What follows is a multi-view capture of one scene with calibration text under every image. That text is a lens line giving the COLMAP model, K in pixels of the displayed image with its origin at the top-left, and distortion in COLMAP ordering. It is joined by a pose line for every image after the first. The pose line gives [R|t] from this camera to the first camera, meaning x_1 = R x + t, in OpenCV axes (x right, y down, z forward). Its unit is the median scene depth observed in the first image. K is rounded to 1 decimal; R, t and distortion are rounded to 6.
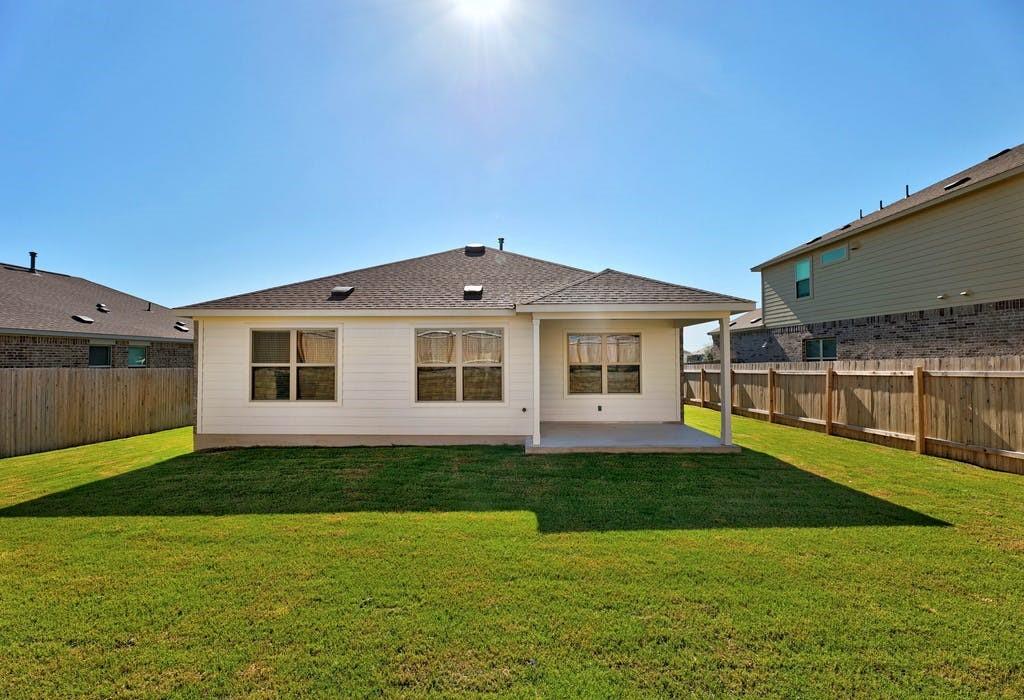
lens RADIAL K [[445.0, 0, 501.3], [0, 445.0, 348.8], [0, 0, 1]] dist [-0.007819, -0.000514]
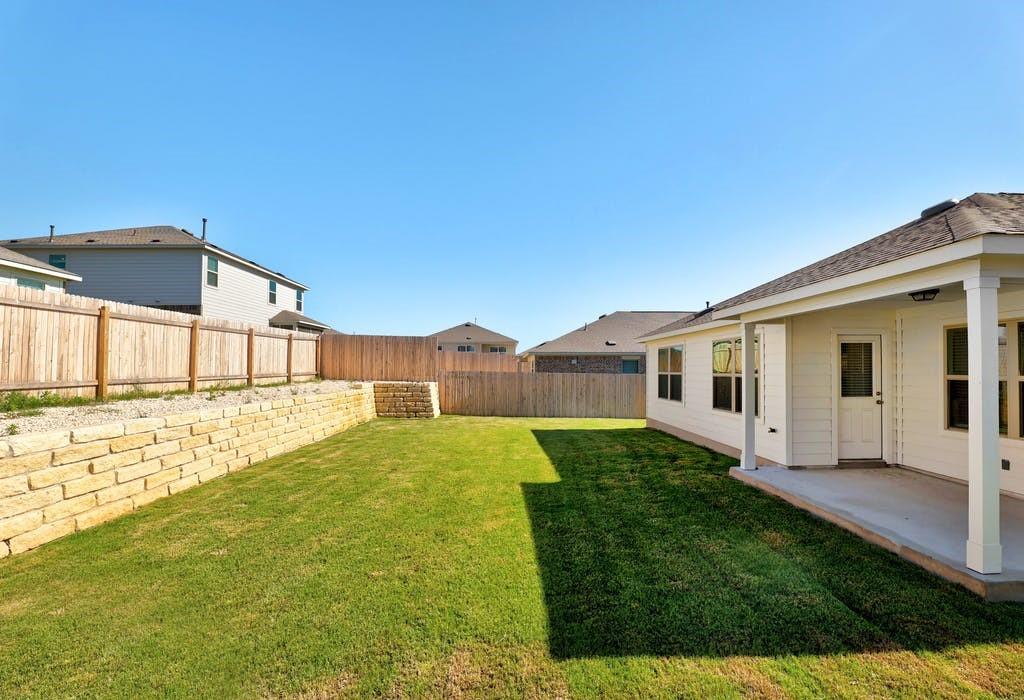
lens RADIAL K [[445.0, 0, 507.9], [0, 445.0, 350.8], [0, 0, 1]] dist [-0.007819, -0.000514]
pose [[0.035681, -0.042481, -0.998460, 0.713169], [0.014433, 0.999014, -0.041989, 0.015892], [0.999259, -0.012912, 0.036259, 0.410590]]
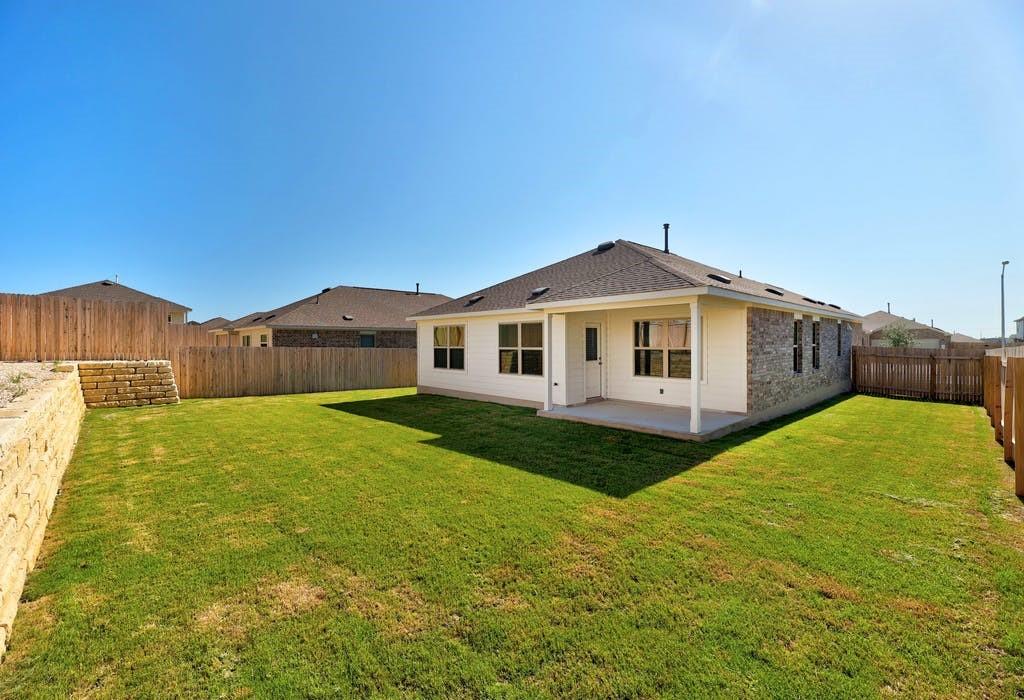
lens RADIAL K [[445.0, 0, 504.7], [0, 445.0, 348.0], [0, 0, 1]] dist [-0.007819, -0.000514]
pose [[0.692448, 0.007638, -0.721428, 0.713351], [0.012532, 0.999666, 0.022612, 0.005111], [0.721359, -0.024698, 0.692121, 0.026261]]
